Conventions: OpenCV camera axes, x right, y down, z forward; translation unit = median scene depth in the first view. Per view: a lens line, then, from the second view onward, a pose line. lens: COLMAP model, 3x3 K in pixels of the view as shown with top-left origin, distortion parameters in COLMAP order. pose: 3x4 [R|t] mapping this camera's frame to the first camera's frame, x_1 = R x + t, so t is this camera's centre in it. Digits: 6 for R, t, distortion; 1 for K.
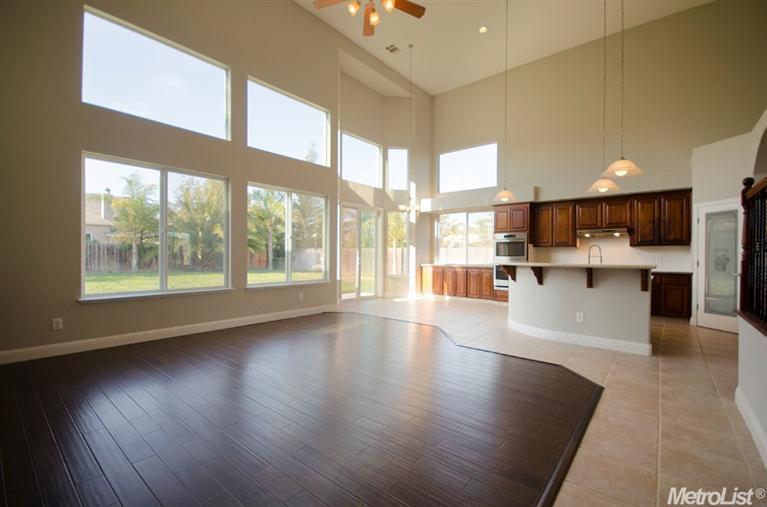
lens RADIAL K [[341.4, 0, 384.3], [0, 341.4, 255.0], [0, 0, 1]] dist [-0.000323, -0.000406]
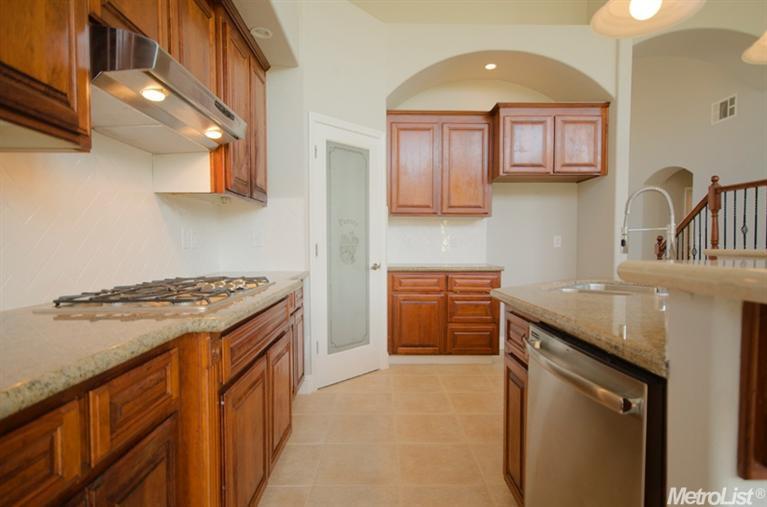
lens RADIAL K [[406.5, 0, 383.5], [0, 406.5, 253.5], [0, 0, 1]] dist [0.000563, 0.000062]
pose [[-0.648976, -0.029879, 0.760222, 0.342918], [-0.007796, 0.999437, 0.032626, 0.008986], [-0.760769, 0.015247, -0.648844, 0.944771]]
